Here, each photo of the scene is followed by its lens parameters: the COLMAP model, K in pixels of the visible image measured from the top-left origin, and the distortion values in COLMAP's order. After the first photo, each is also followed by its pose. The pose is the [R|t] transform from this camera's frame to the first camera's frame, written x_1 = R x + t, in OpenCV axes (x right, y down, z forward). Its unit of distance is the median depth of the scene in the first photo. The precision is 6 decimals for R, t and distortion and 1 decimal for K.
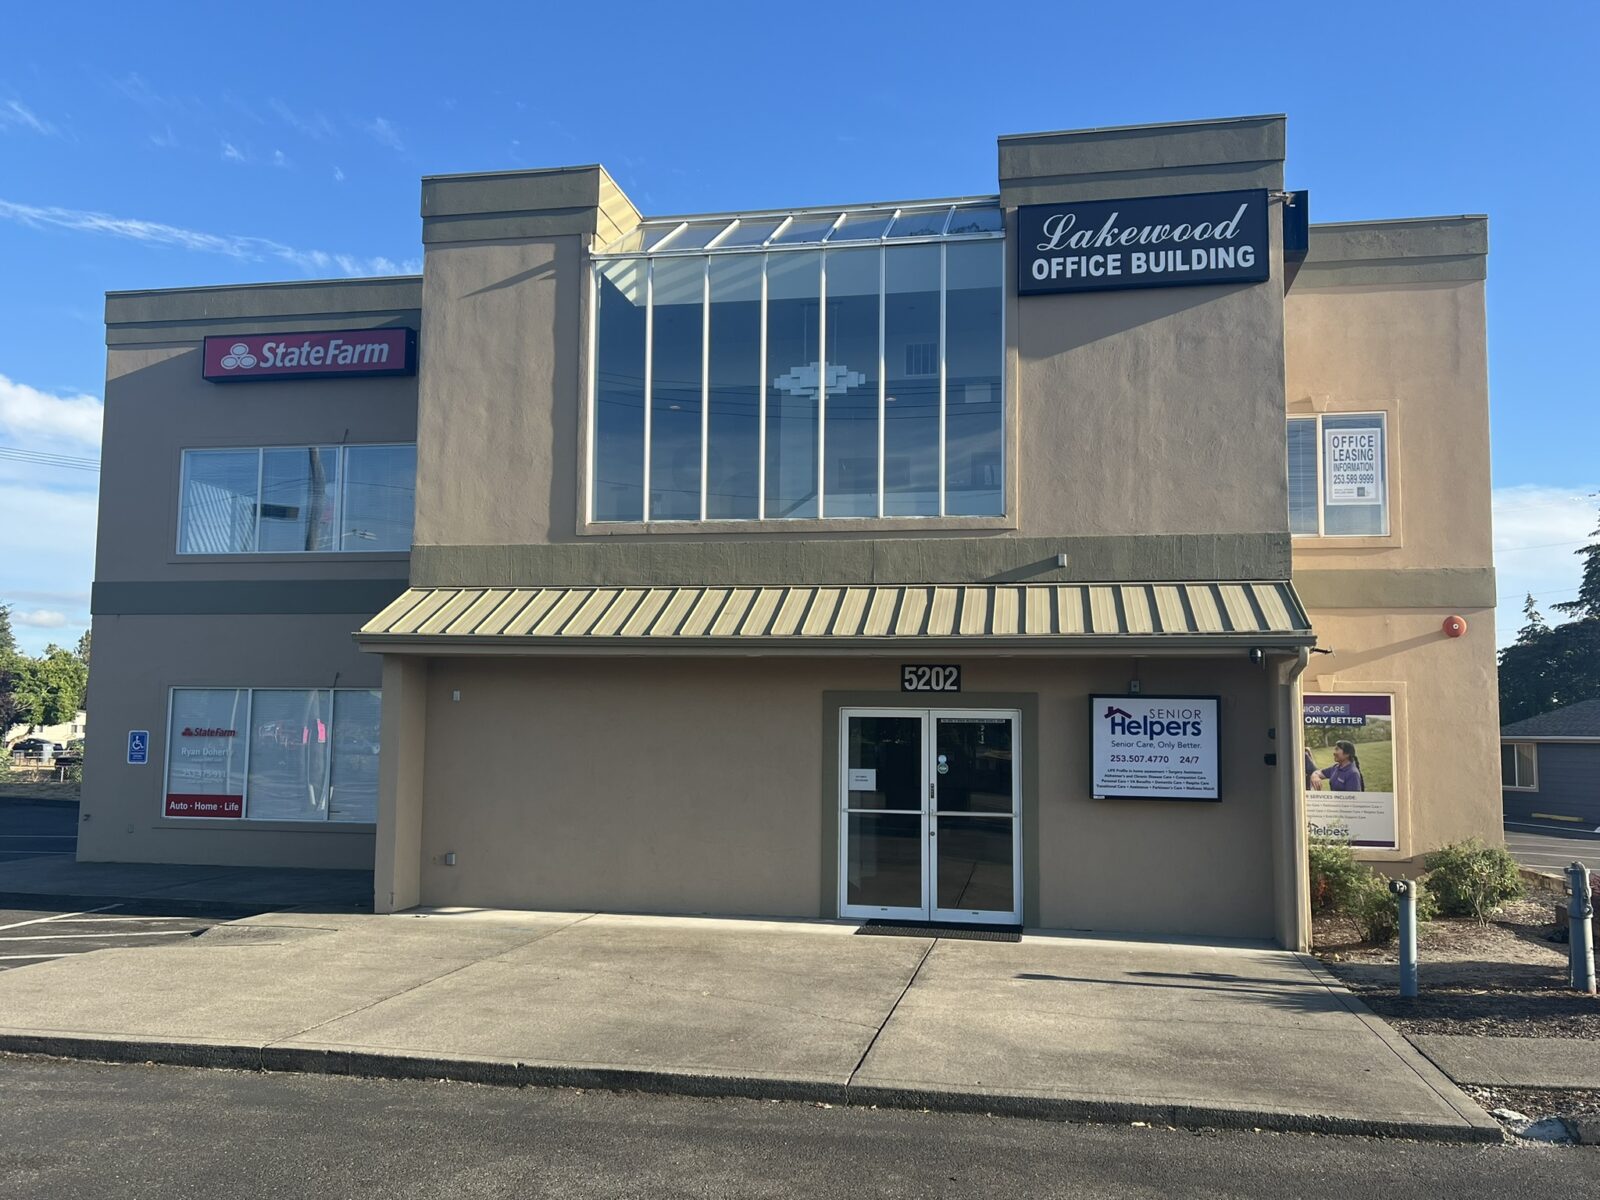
lens RADIAL K [[1323.8, 0, 806.4], [0, 1323.8, 605.4], [0, 0, 1]] dist [0.075747, -0.120851]
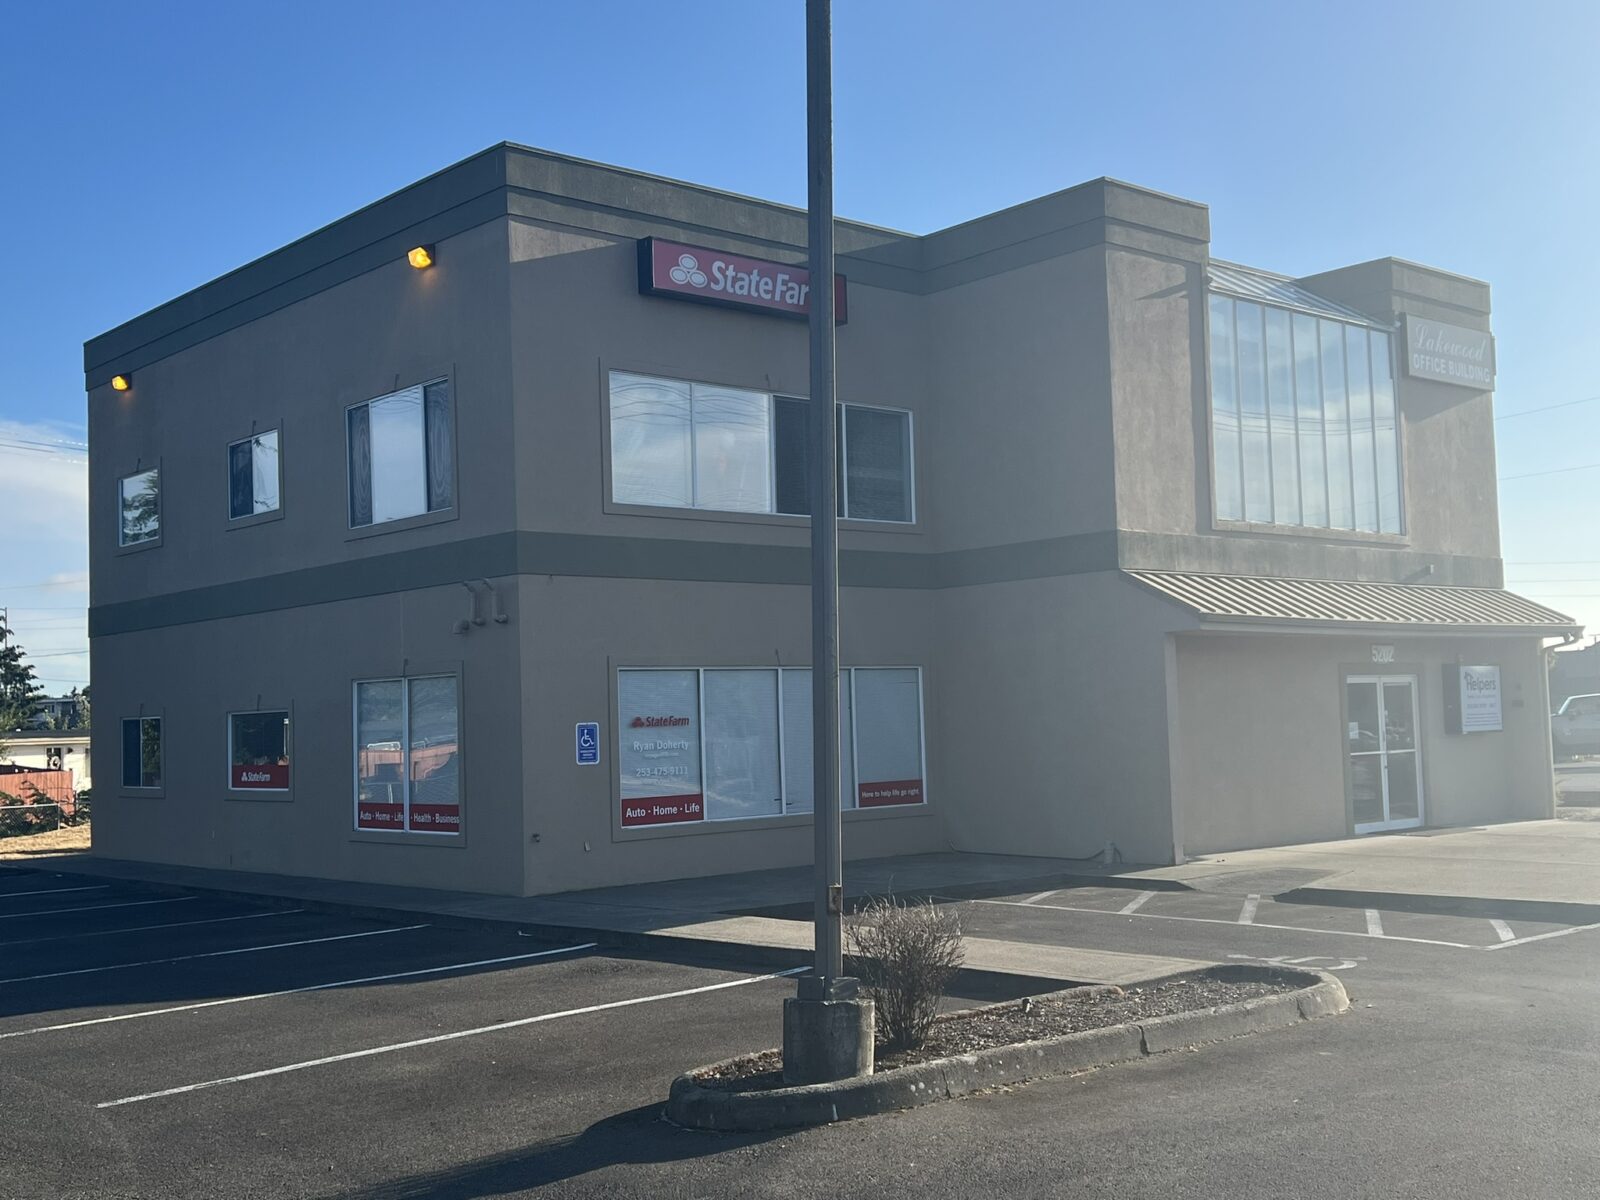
lens RADIAL K [[1757.7, 0, 805.3], [0, 1757.7, 611.2], [0, 0, 1]] dist [0.174904, -0.556657]
pose [[0.609860, 0.017512, 0.792316, -1.693731], [-0.035933, 0.999339, 0.005570, 0.023136], [-0.791694, -0.031867, 0.610086, 0.357438]]
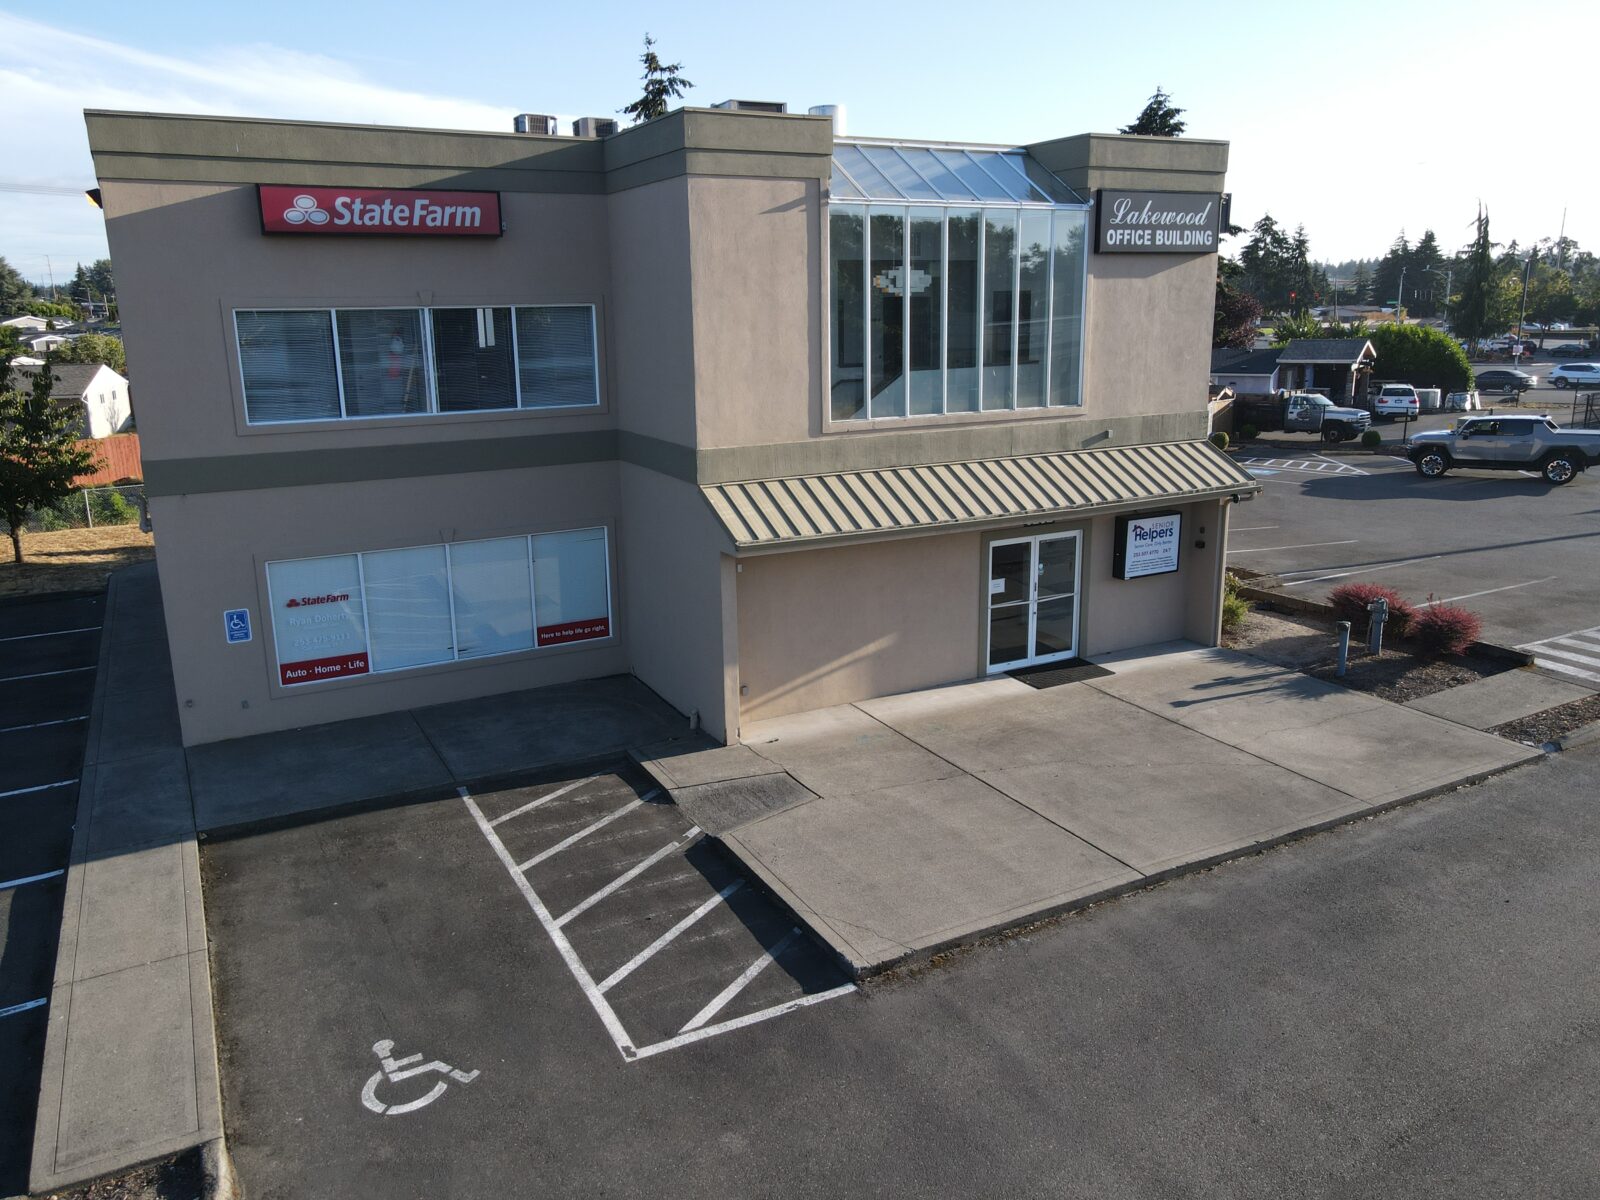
lens RADIAL K [[1176.0, 0, 800.7], [0, 1176.0, 573.3], [0, 0, 1]] dist [0.006664, 0.013334]
pose [[0.778142, -0.165466, 0.605901, -0.941932], [-0.036958, 0.950941, 0.307157, -0.285803], [-0.627000, -0.261405, 0.733851, 0.161767]]
